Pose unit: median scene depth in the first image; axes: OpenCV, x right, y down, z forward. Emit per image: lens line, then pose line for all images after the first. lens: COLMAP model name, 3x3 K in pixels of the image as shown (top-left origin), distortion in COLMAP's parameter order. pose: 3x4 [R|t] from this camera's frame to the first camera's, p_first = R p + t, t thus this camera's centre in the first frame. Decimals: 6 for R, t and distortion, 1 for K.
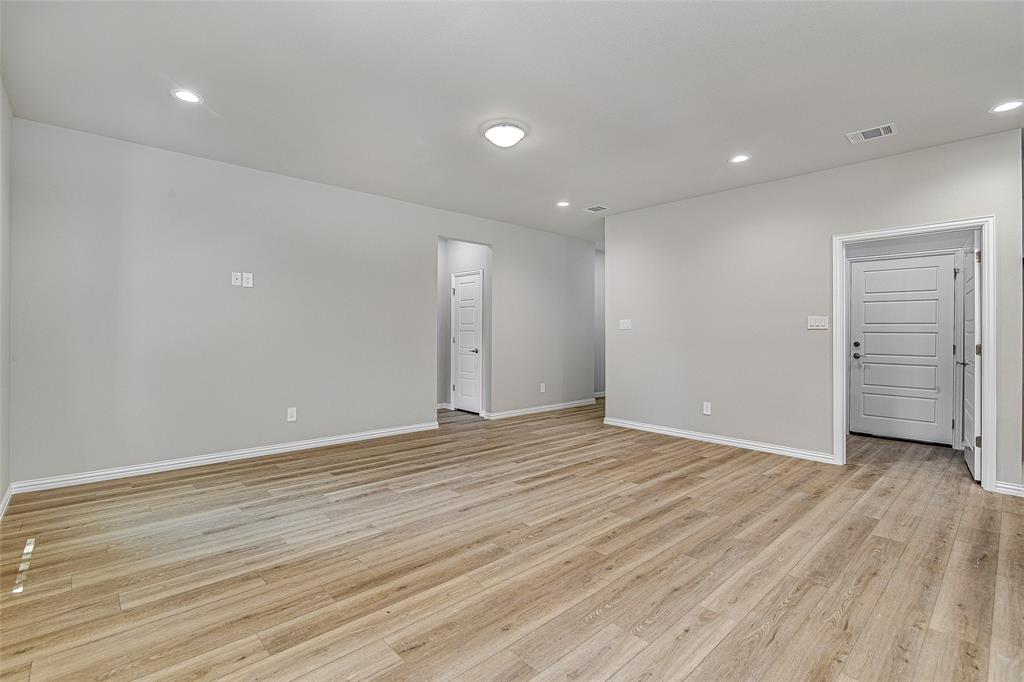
lens RADIAL K [[471.0, 0, 510.9], [0, 471.0, 334.3], [0, 0, 1]] dist [0.002515, 0.000681]
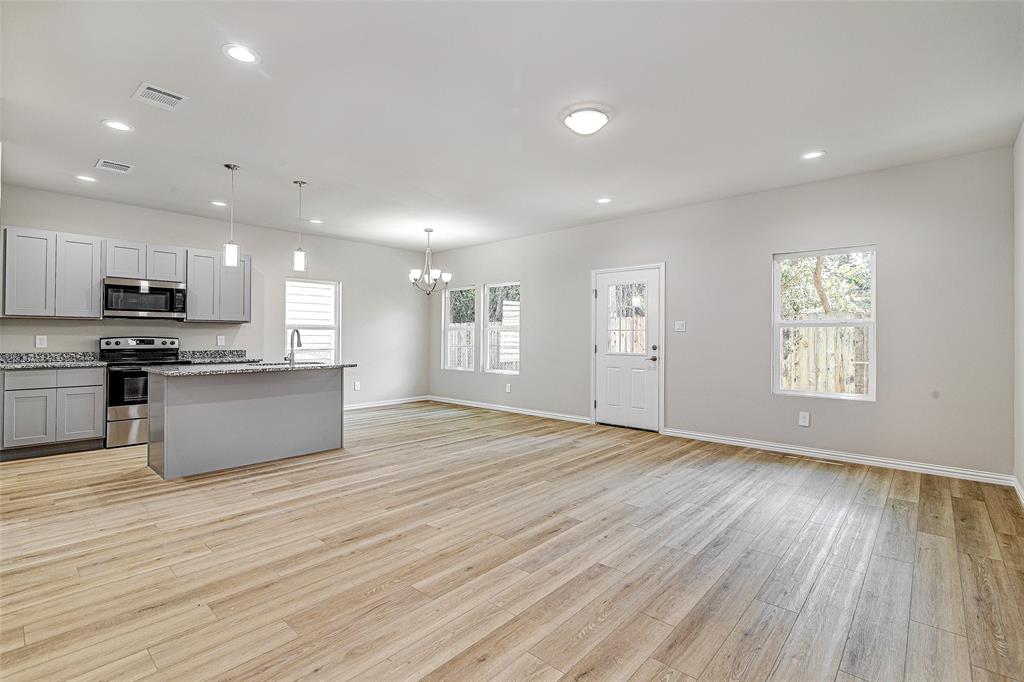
lens RADIAL K [[471.0, 0, 512.4], [0, 471.0, 337.7], [0, 0, 1]] dist [0.002515, 0.000681]
pose [[-0.995607, -0.010004, -0.093095, 0.239578], [-0.010423, 0.999938, 0.004017, -0.004199], [0.093049, 0.004969, -0.995649, 2.136403]]
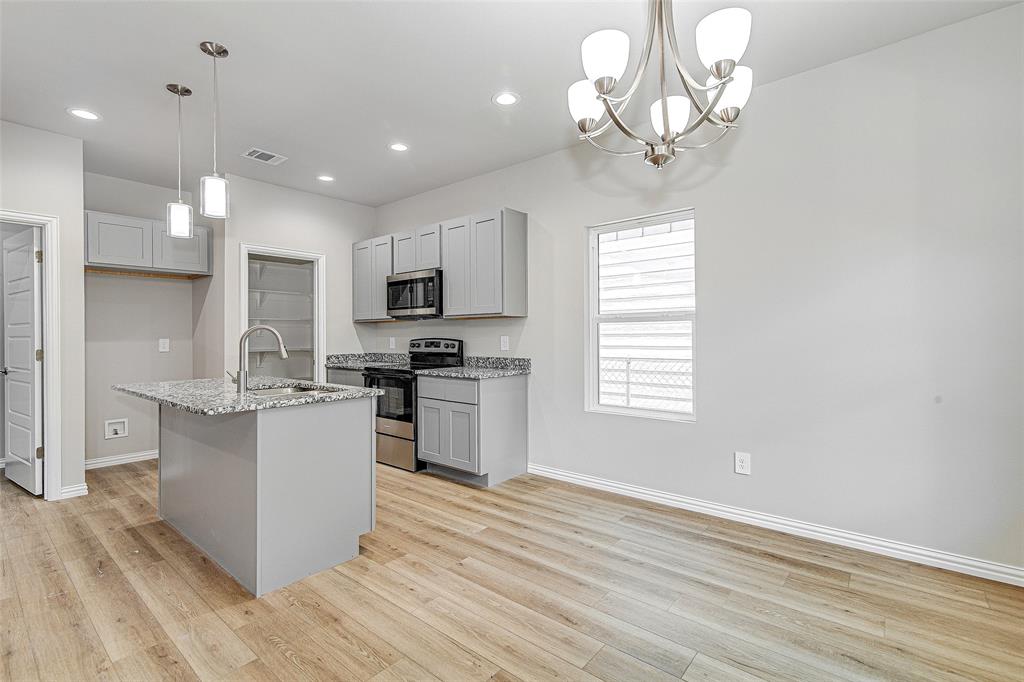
lens RADIAL K [[471.0, 0, 513.2], [0, 471.0, 333.9], [0, 0, 1]] dist [0.002515, 0.000681]
pose [[-0.118951, -0.003914, 0.992892, -0.066612], [0.011147, 0.999924, 0.005277, -0.004853], [-0.992838, 0.011696, -0.118898, 0.203172]]
